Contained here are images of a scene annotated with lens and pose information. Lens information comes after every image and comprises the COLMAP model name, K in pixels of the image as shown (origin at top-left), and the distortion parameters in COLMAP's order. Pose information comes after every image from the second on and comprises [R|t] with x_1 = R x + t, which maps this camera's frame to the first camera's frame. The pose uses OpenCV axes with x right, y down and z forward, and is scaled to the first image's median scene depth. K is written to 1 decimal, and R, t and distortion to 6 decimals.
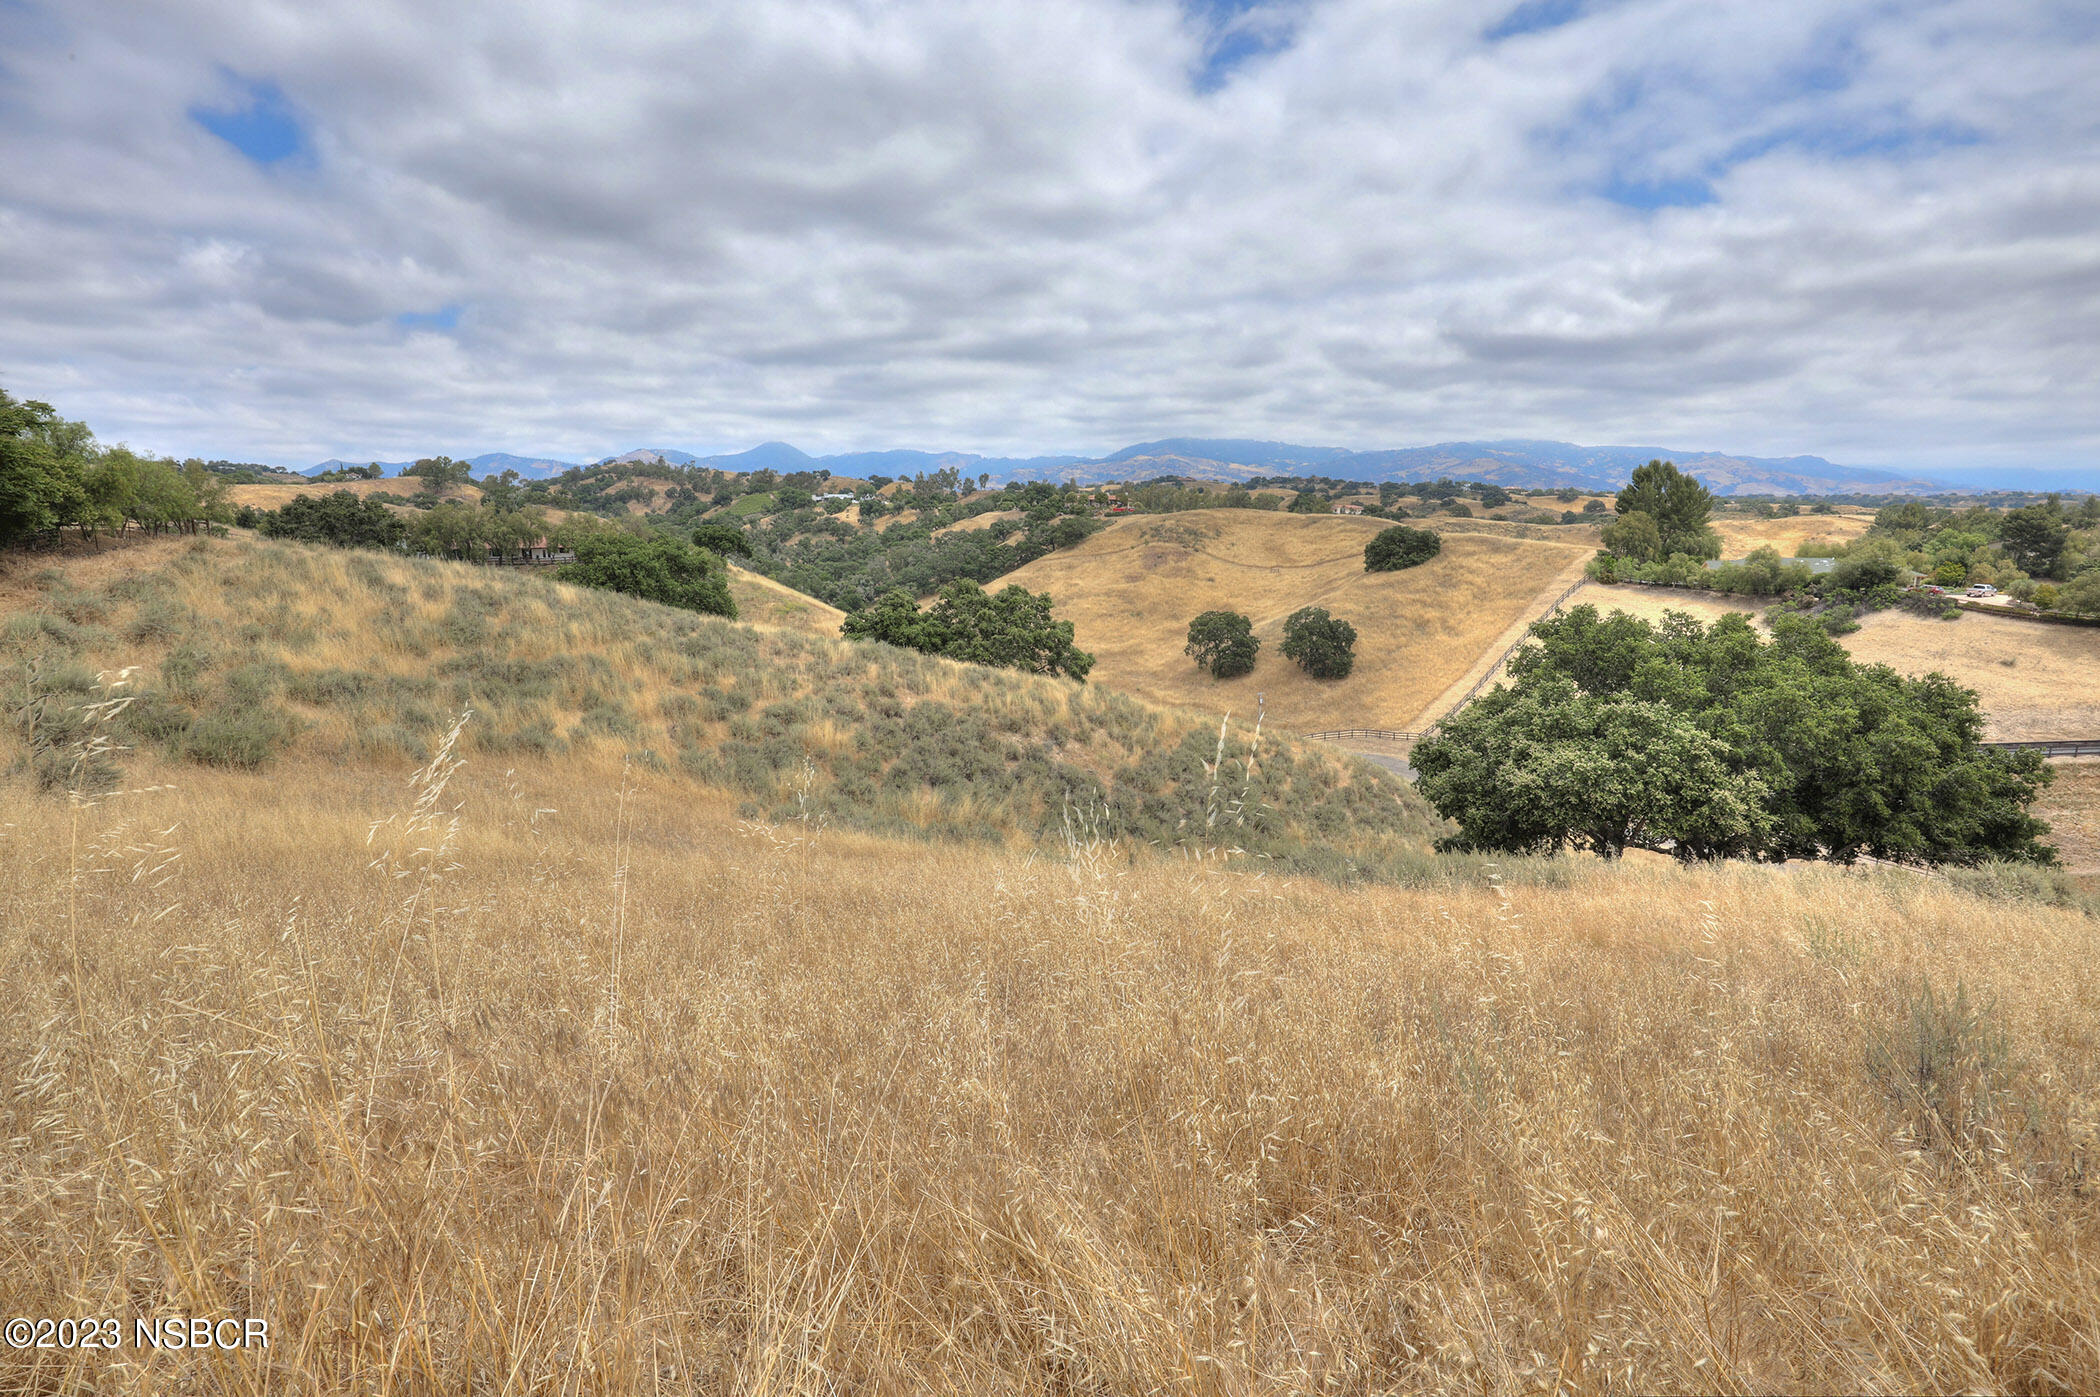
lens RADIAL K [[964.5, 0, 1046.4], [0, 964.5, 696.7], [0, 0, 1]] dist [-0.035919, 0.007220]
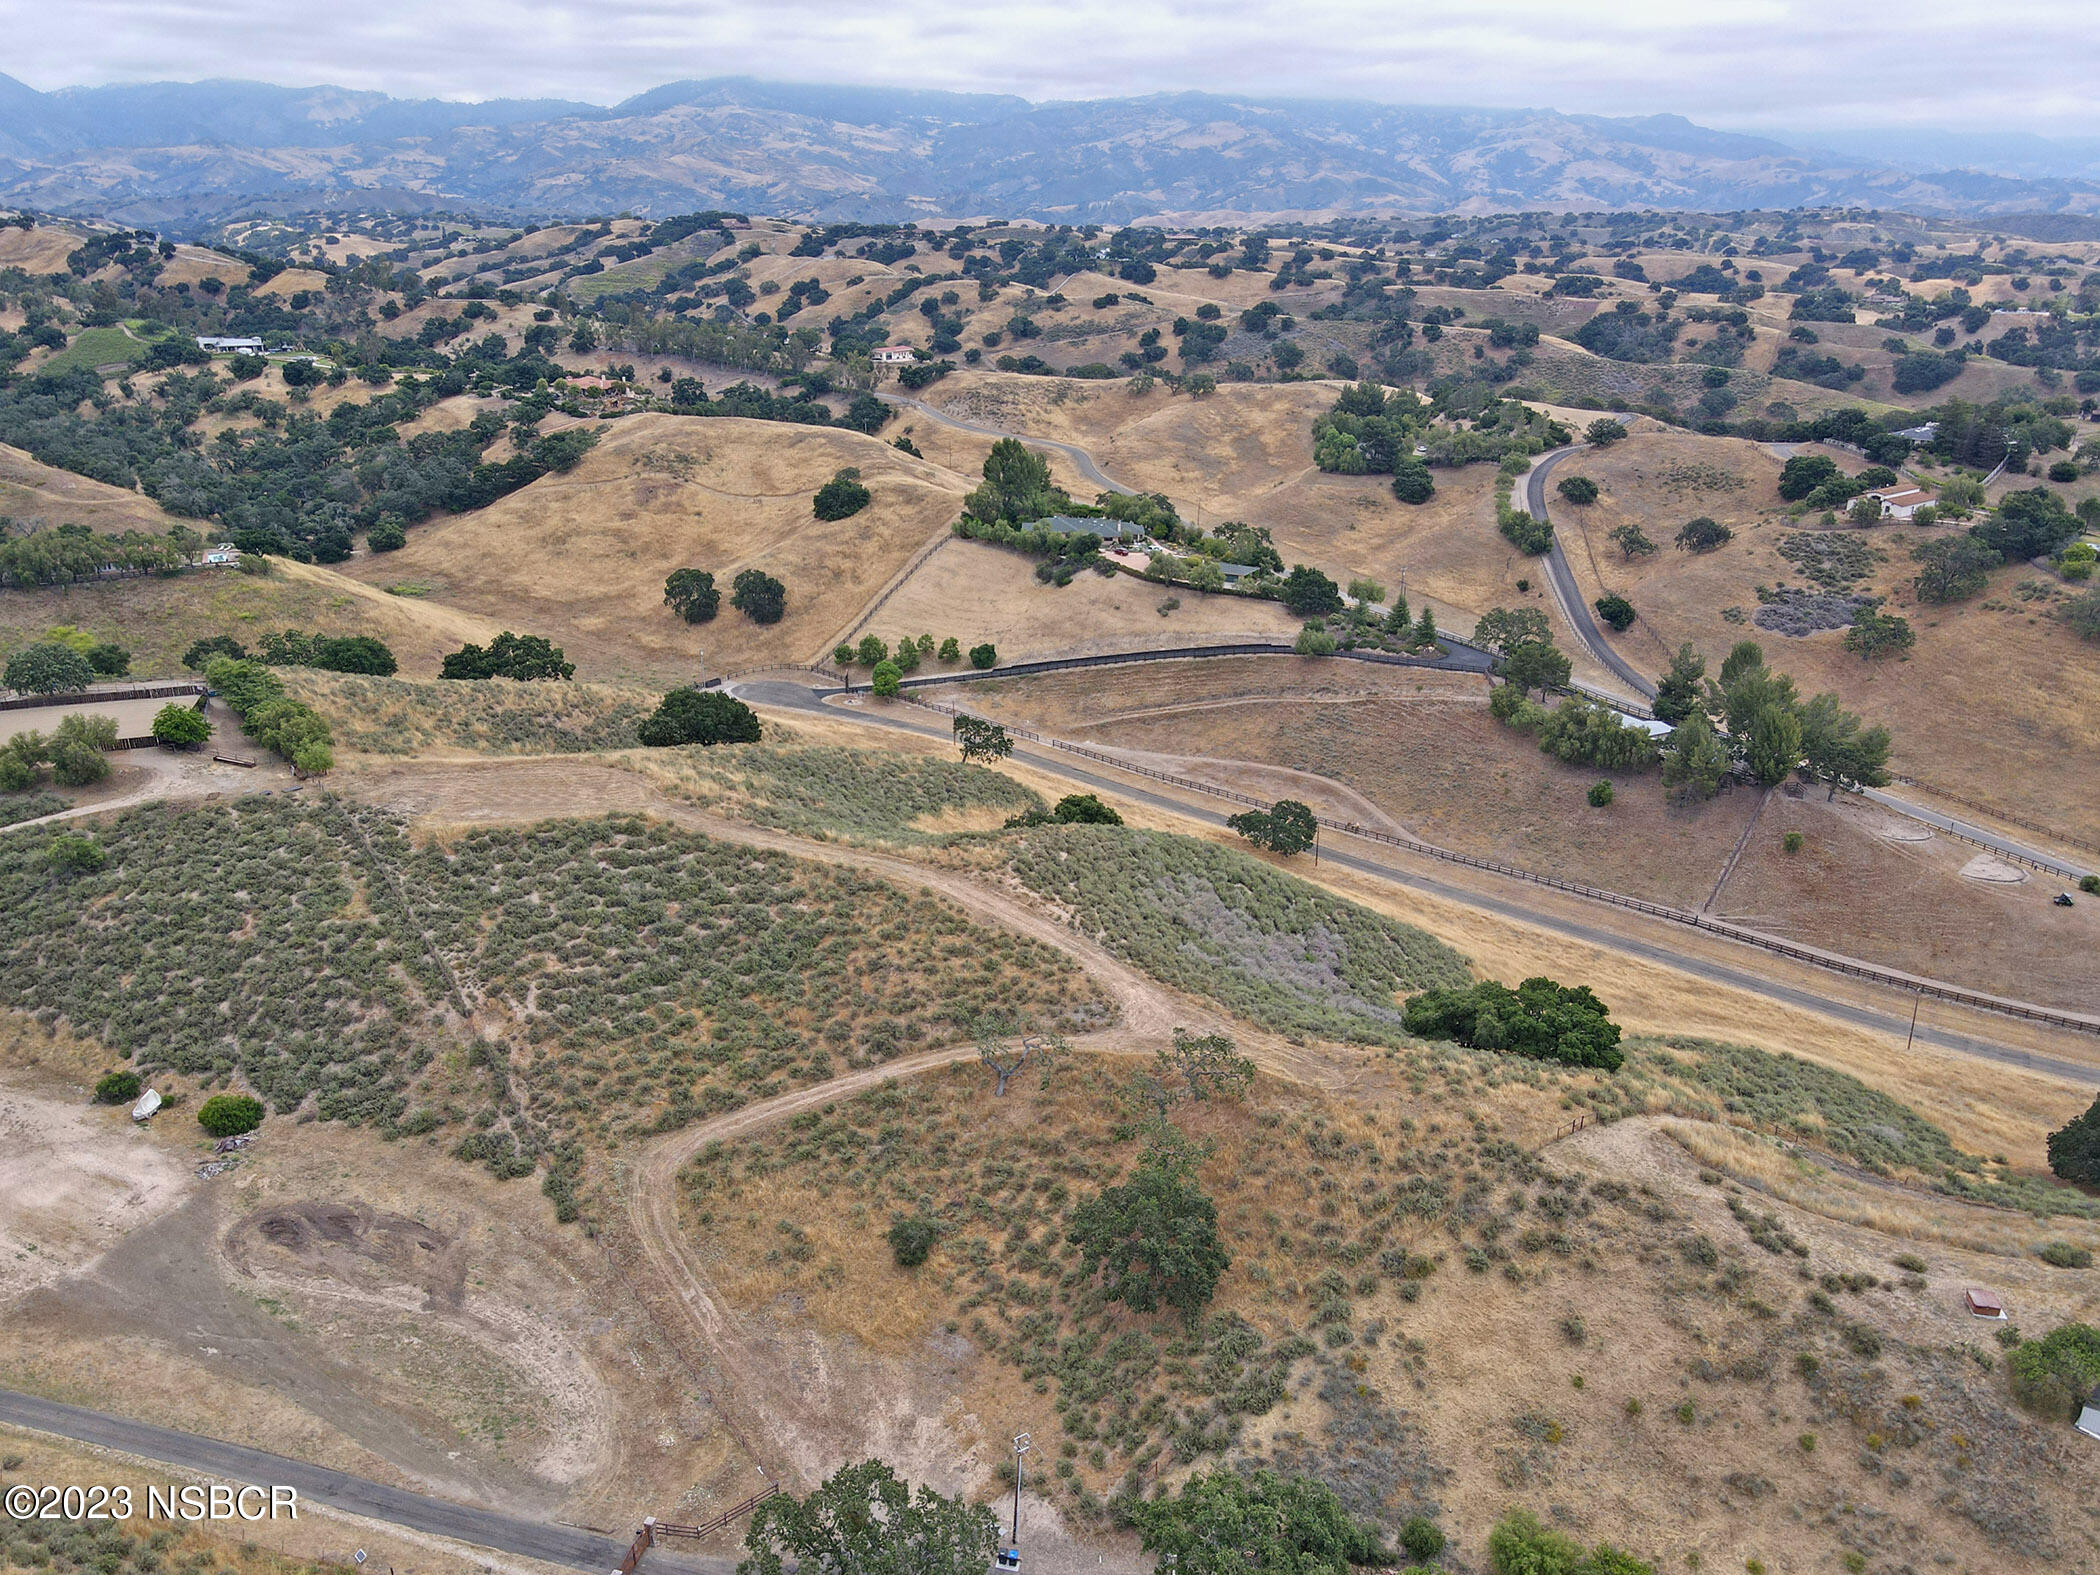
lens RADIAL K [[1541.5, 0, 1058.2], [0, 1541.5, 792.4], [0, 0, 1]] dist [0.009559, 0.008240]
pose [[0.951757, -0.106224, 0.287881, 0.012252], [0.052870, 0.980908, 0.187148, -0.076451], [-0.302264, -0.162899, 0.939202, -0.552983]]
